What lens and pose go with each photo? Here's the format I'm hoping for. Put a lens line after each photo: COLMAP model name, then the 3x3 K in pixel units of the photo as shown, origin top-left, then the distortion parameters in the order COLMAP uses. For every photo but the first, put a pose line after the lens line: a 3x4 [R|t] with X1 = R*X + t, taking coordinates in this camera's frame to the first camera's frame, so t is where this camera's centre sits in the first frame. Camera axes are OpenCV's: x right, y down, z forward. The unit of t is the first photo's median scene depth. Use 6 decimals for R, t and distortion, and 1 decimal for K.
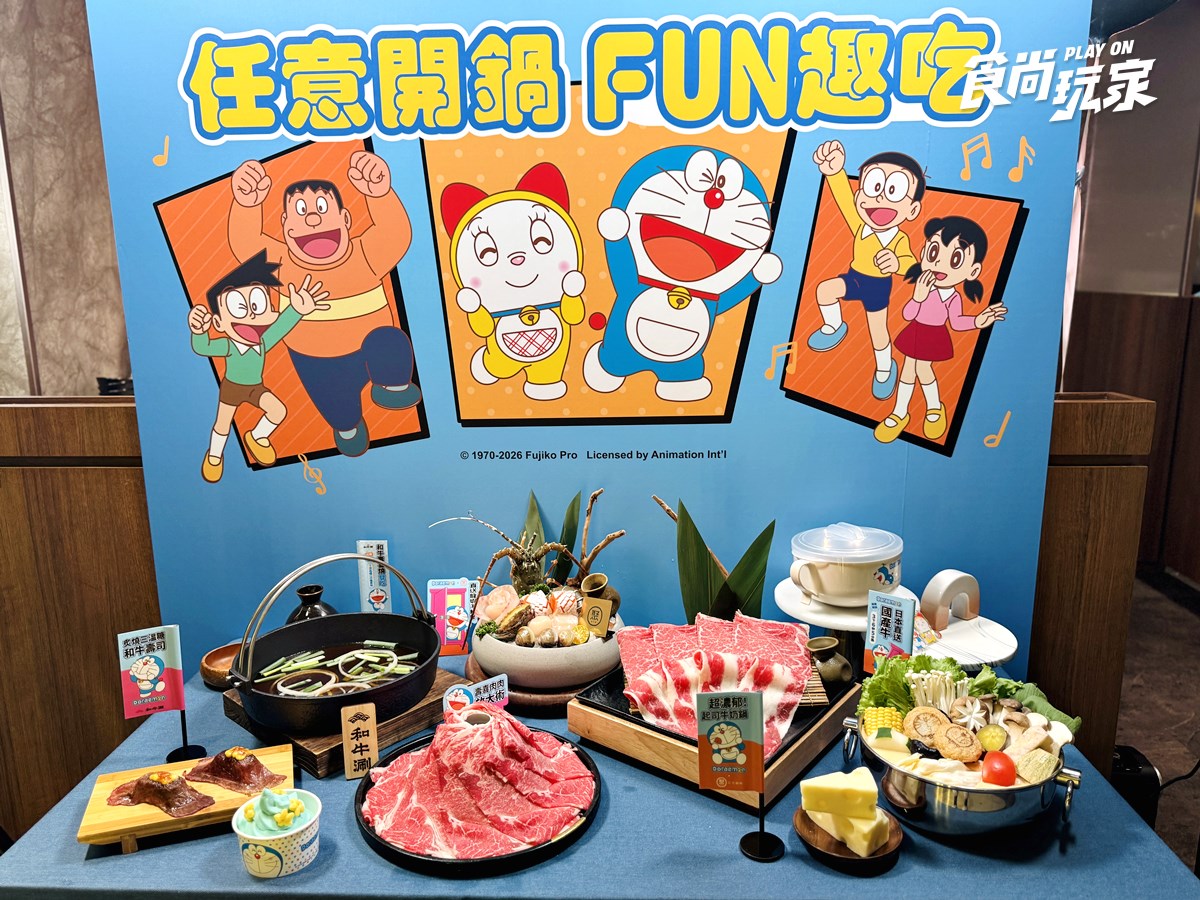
lens RADIAL K [[879.7, 0, 600.0], [0, 879.7, 450.0], [0, 0, 1]] dist [0.111262, -0.239414]
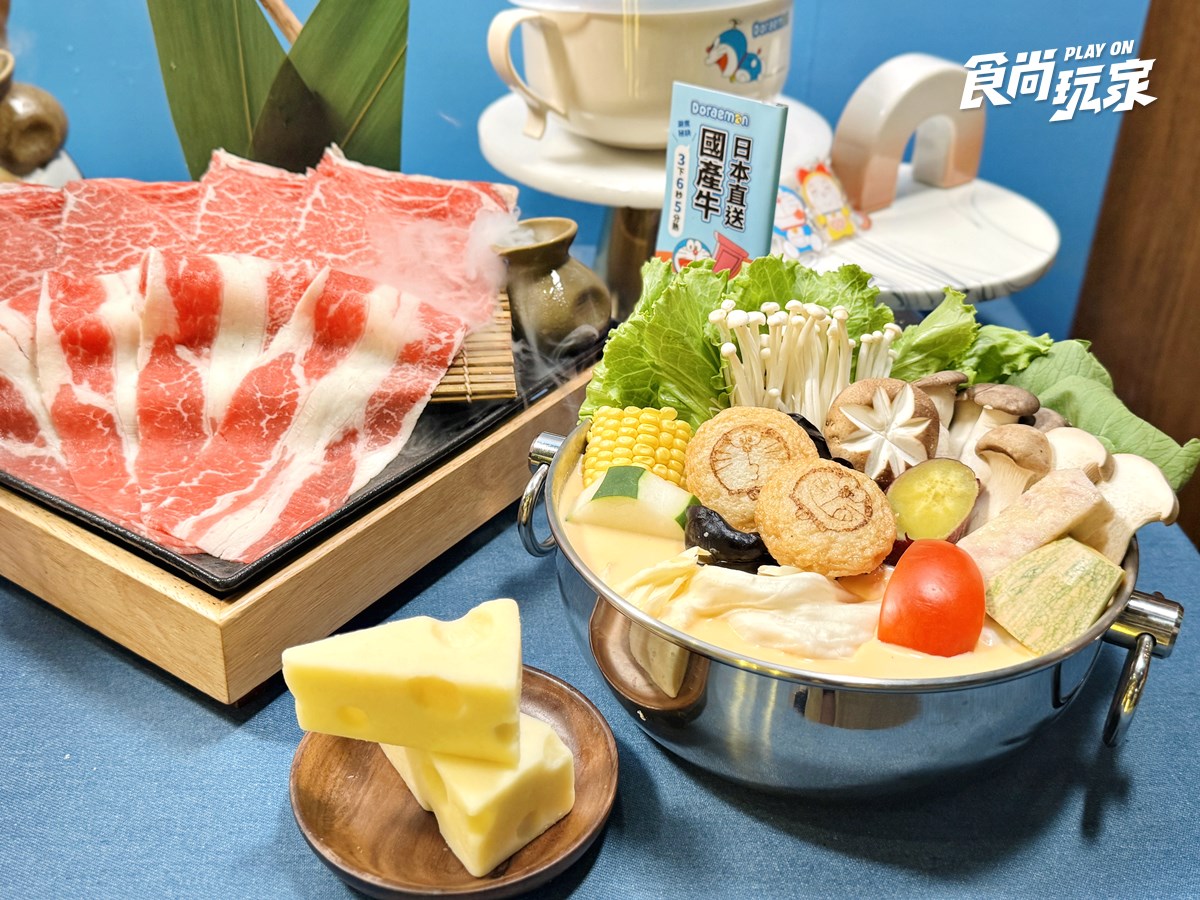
lens RADIAL K [[1208.8, 0, 597.6], [0, 1208.8, 481.4], [0, 0, 1]] dist [0.145511, -0.305620]
pose [[0.997313, -0.003099, 0.073195, 0.252415], [-0.023632, 0.932089, 0.361458, 0.138732], [-0.069345, -0.362216, 0.929511, 0.525824]]
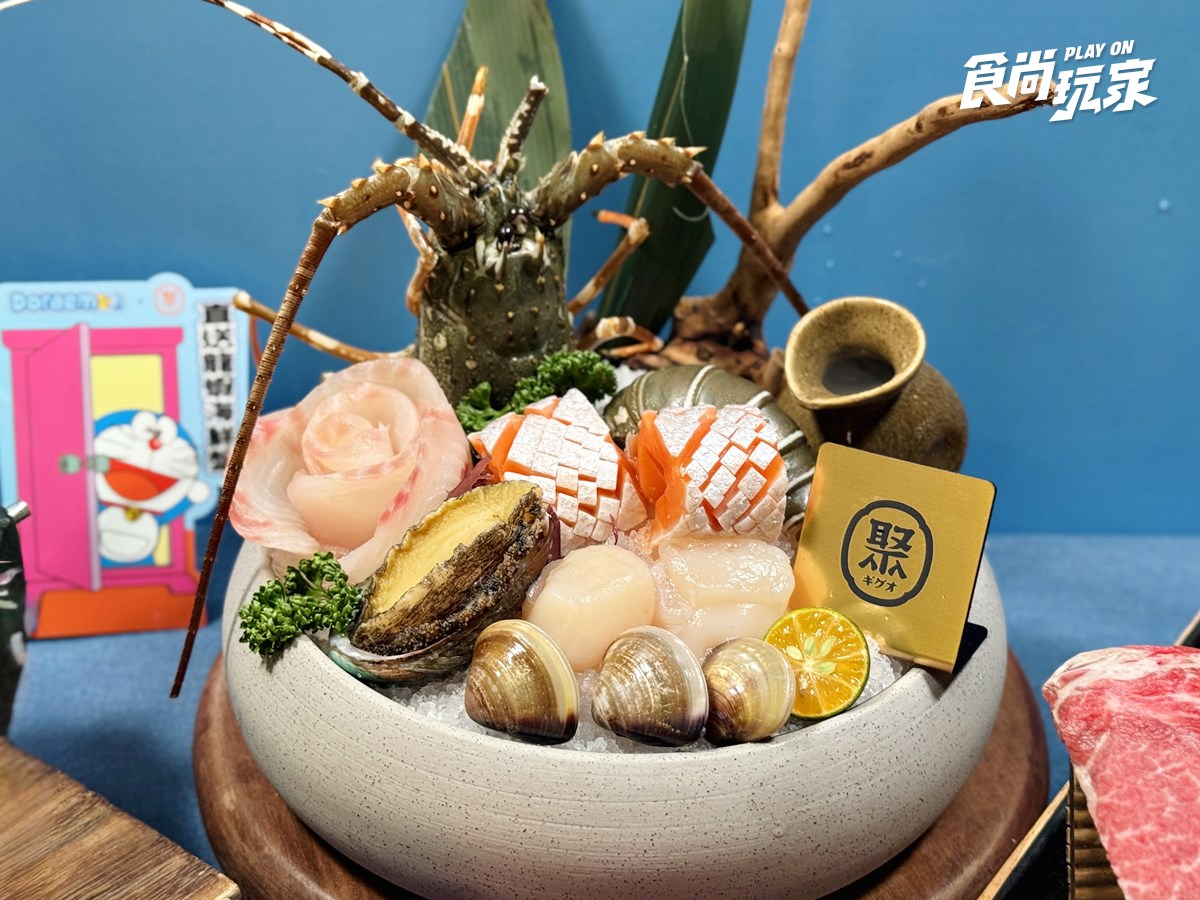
lens RADIAL K [[1925.8, 0, 619.5], [0, 1925.8, 452.0], [0, 0, 1]] dist [0.149963, -0.158703]
pose [[0.997950, 0.003202, 0.063915, -0.099397], [-0.023829, 0.945525, 0.324678, 0.042101], [-0.059394, -0.325535, 0.943663, 0.707936]]
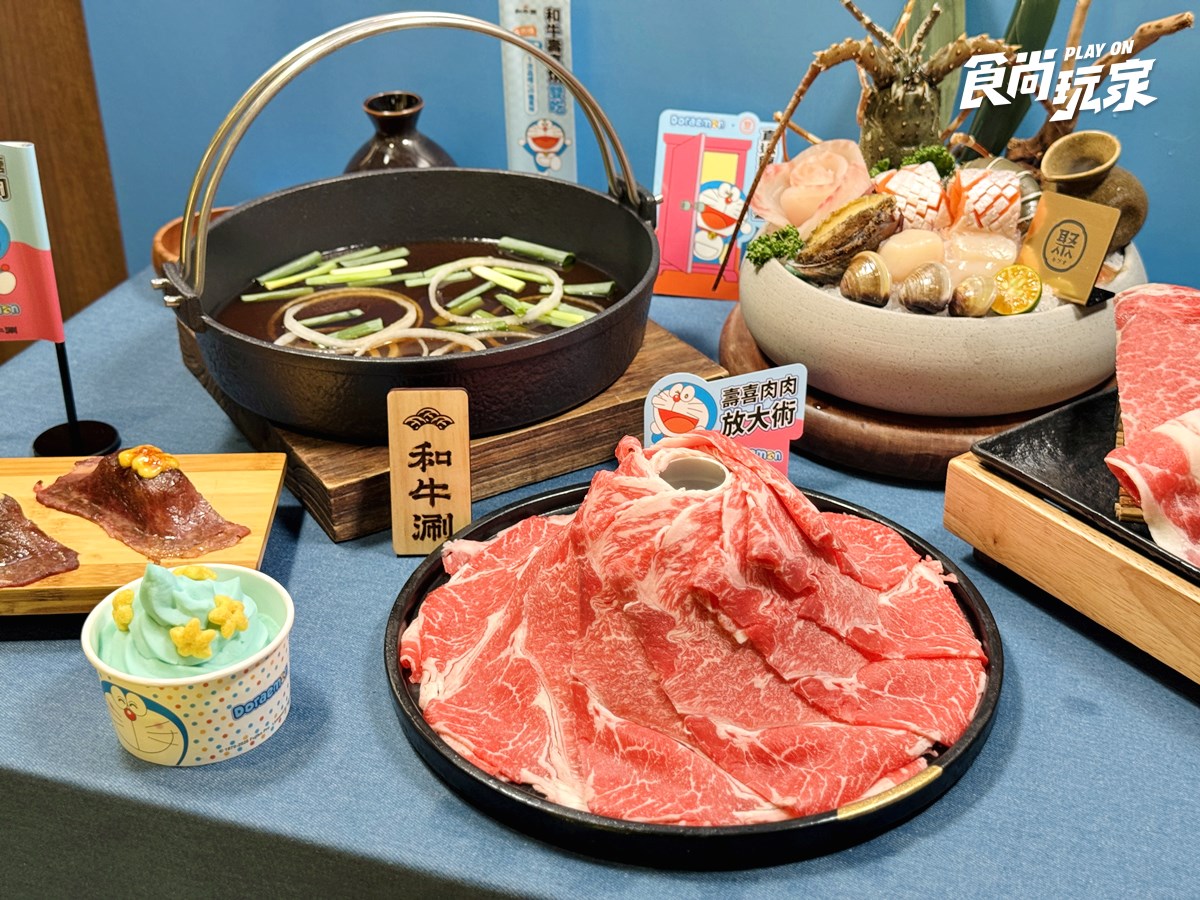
lens RADIAL K [[1732.8, 0, 600.0], [0, 1732.8, 450.0], [0, 0, 1]] dist [0.155982, -0.065333]
pose [[0.951947, 0.149779, -0.267139, 0.020354], [-0.058196, 0.944826, 0.322362, 0.048938], [0.300683, -0.291325, 0.908141, 0.281212]]
